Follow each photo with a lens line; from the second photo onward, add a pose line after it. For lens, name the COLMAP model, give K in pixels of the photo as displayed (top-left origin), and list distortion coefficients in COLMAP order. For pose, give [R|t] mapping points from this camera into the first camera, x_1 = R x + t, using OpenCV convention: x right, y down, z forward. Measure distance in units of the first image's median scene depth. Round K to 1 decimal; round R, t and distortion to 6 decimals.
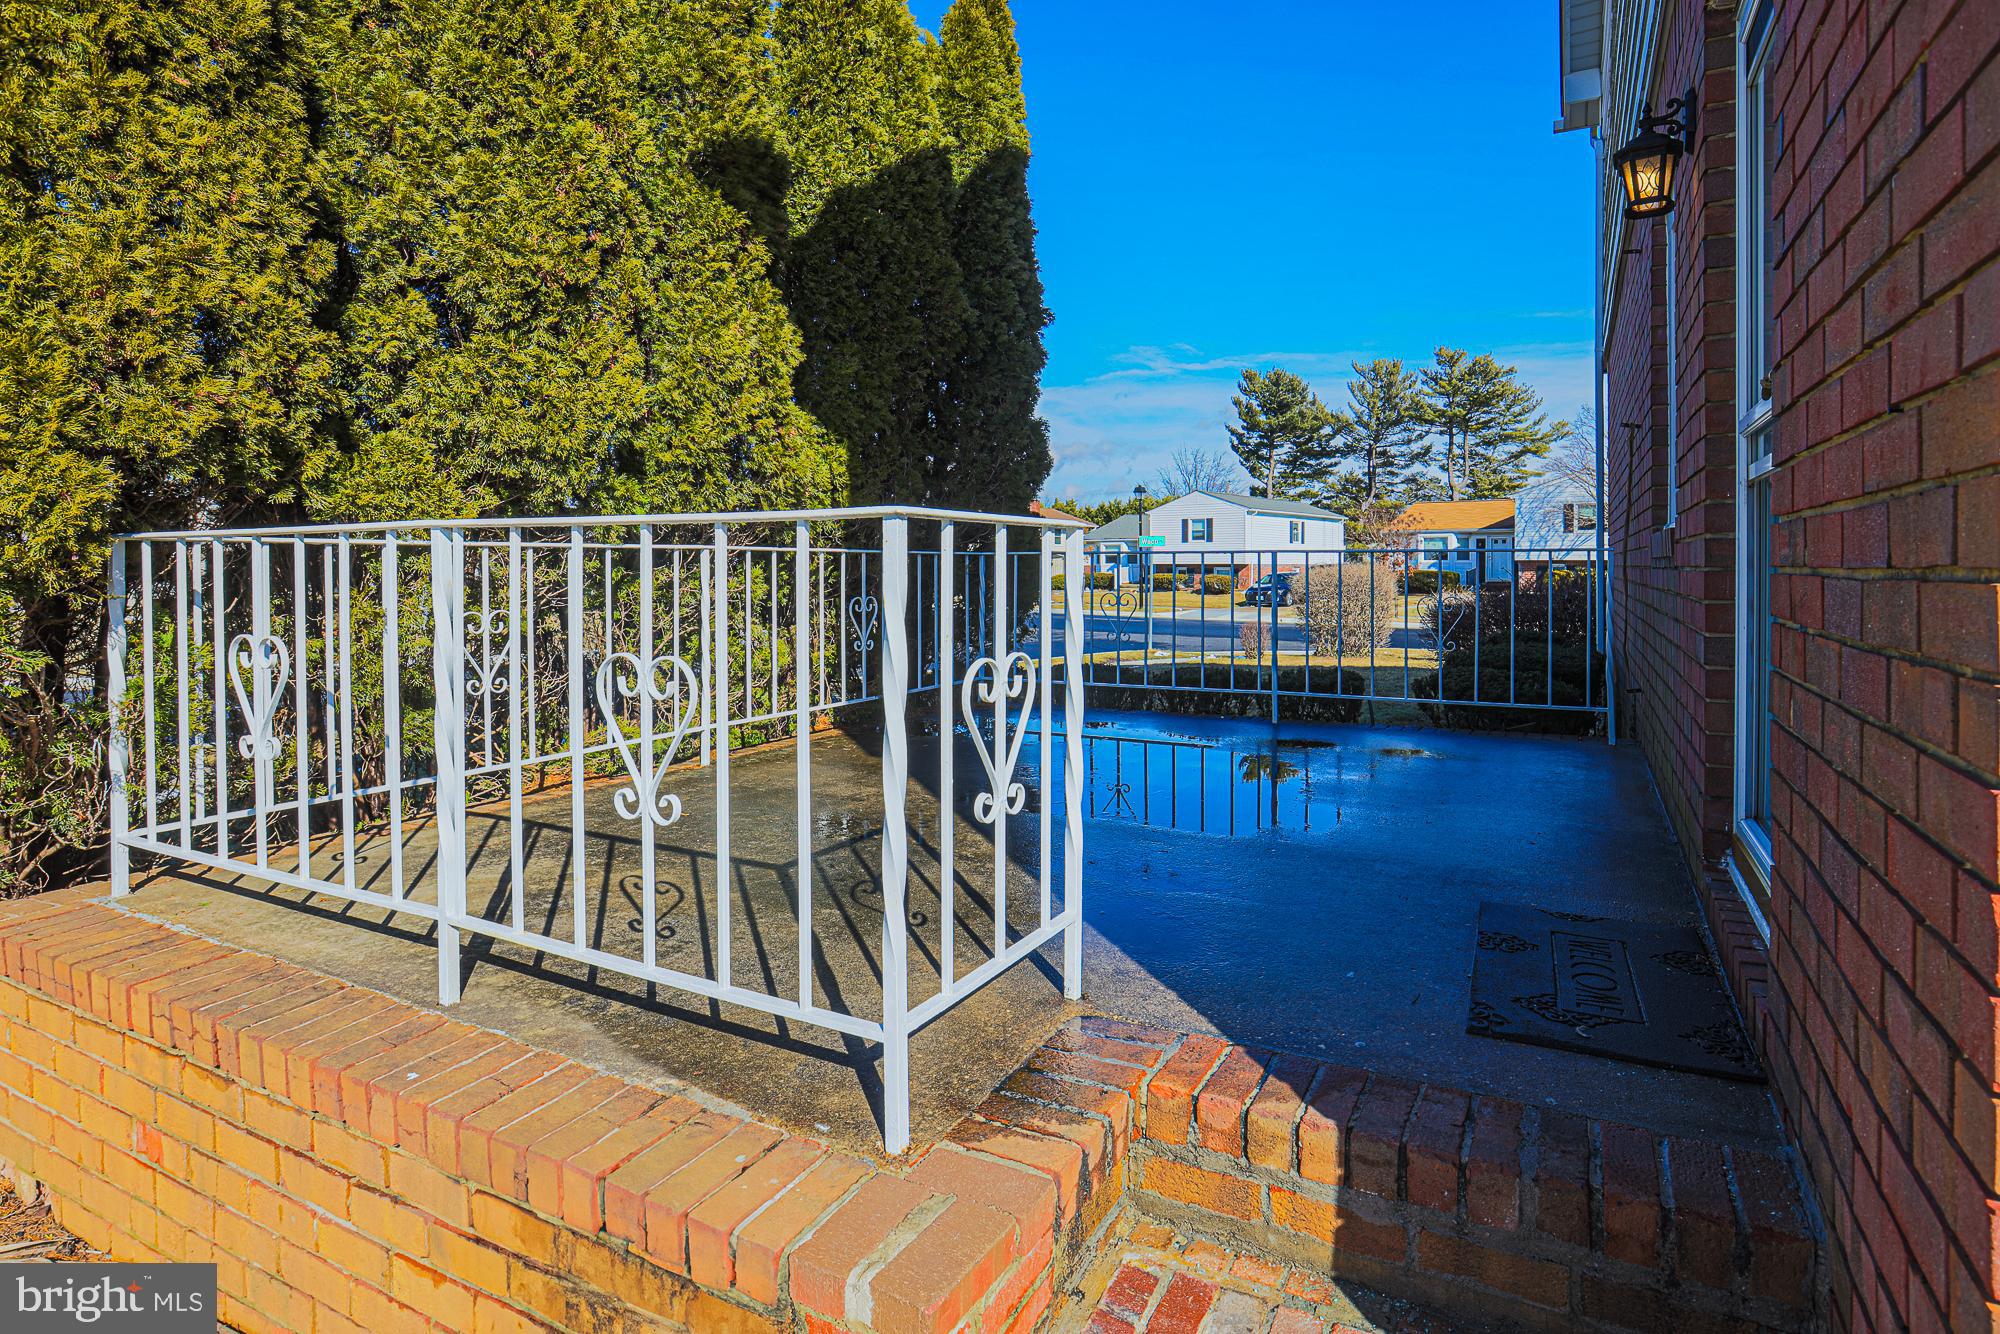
lens RADIAL K [[1101.9, 0, 996.8], [0, 1101.9, 666.4], [0, 0, 1]] dist [0.001326, 0.000047]
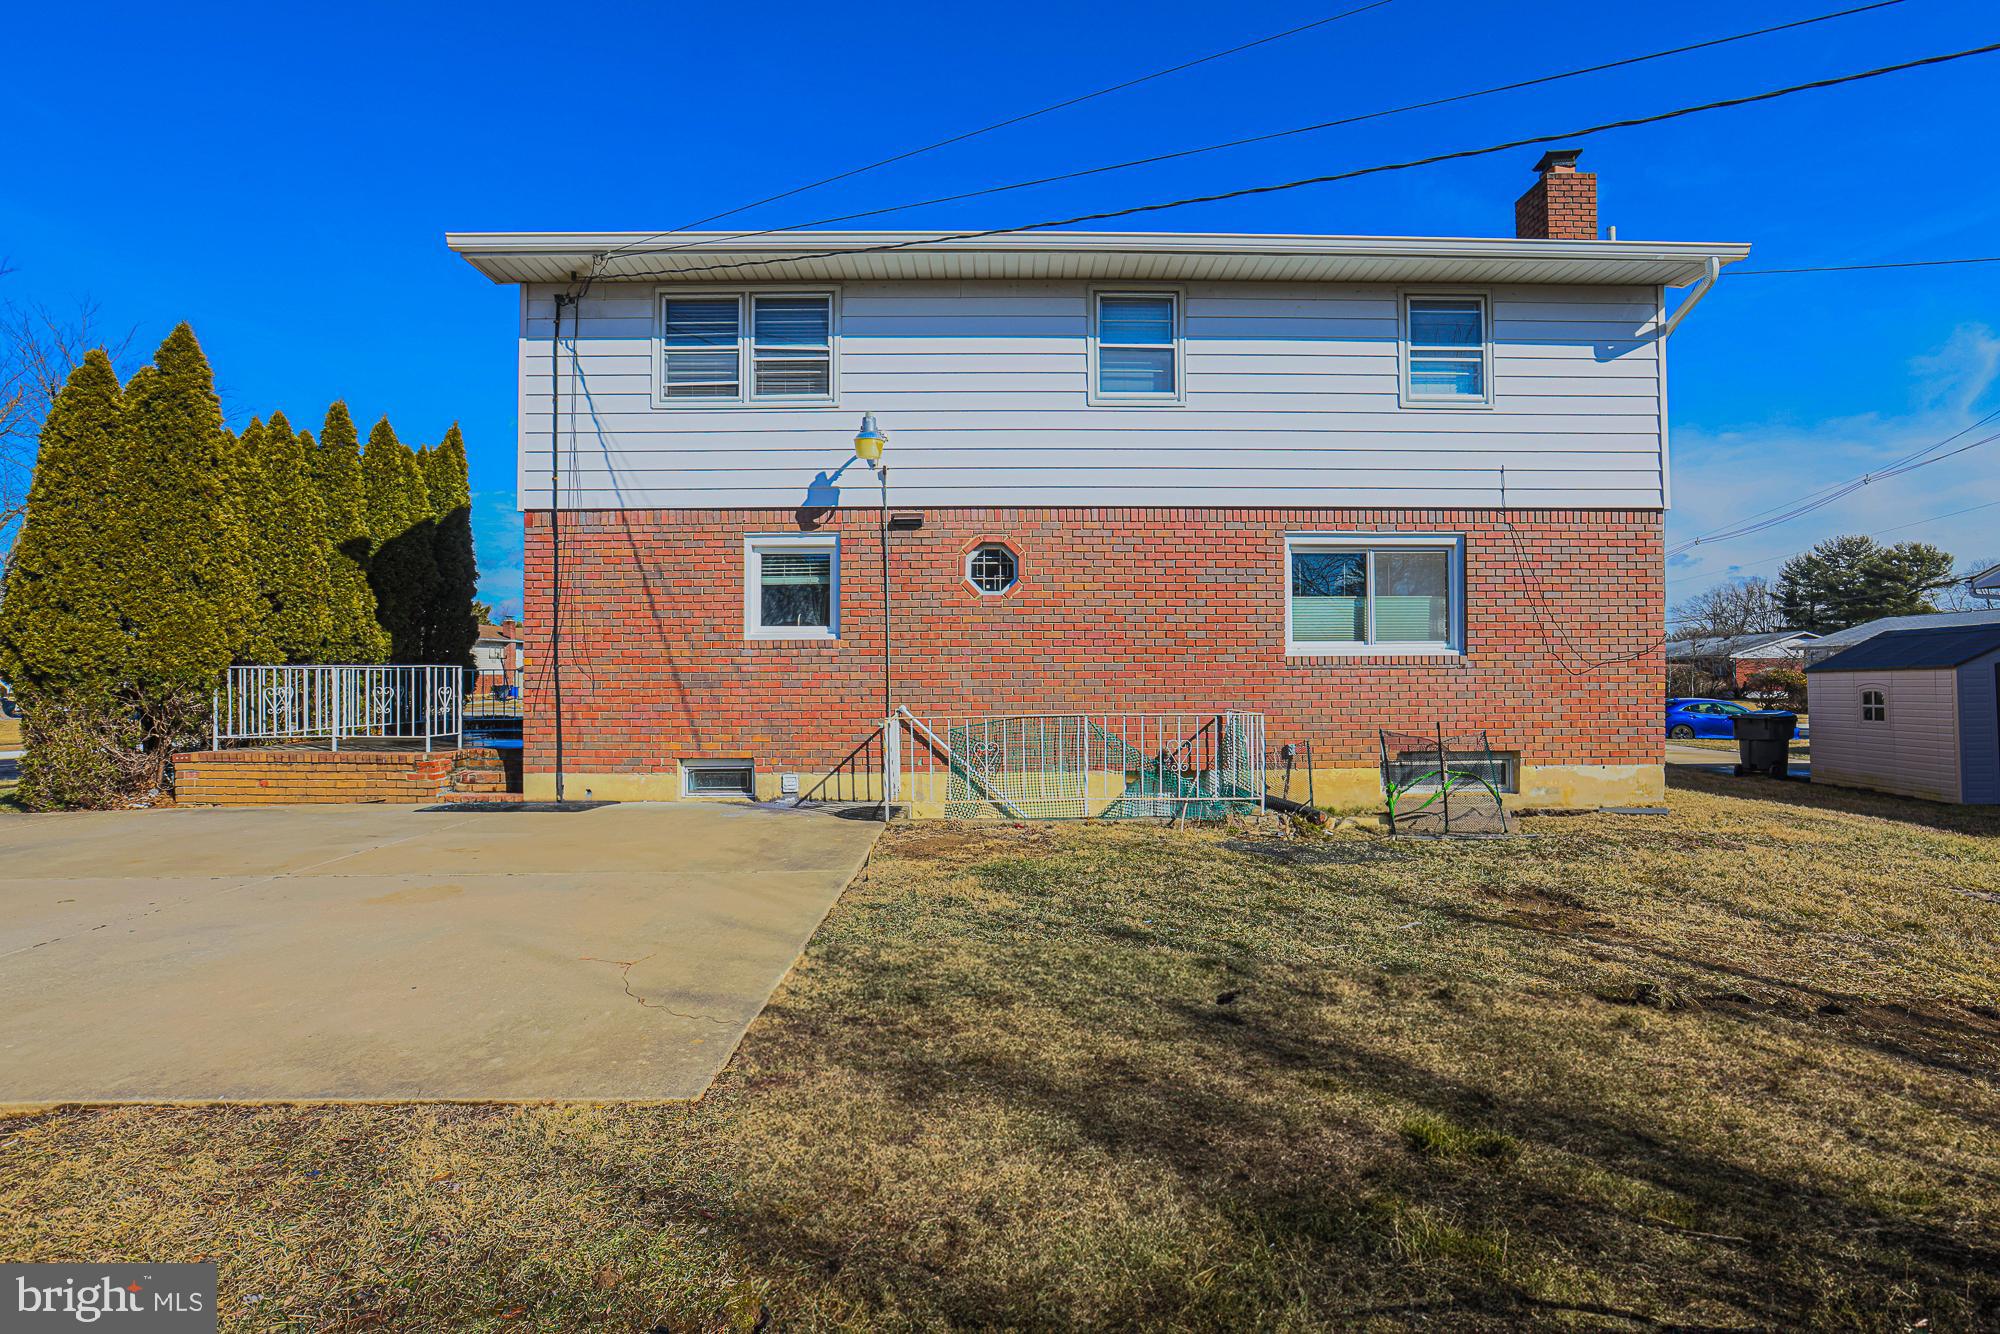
lens RADIAL K [[925.1, 0, 997.4], [0, 925.1, 668.7], [0, 0, 1]] dist [-0.014055, 0.000025]
pose [[0.868042, 0.009982, 0.496391, 0.051620], [0.039875, 0.995167, -0.089742, 0.191096], [-0.494887, 0.097693, 0.863448, -2.047421]]
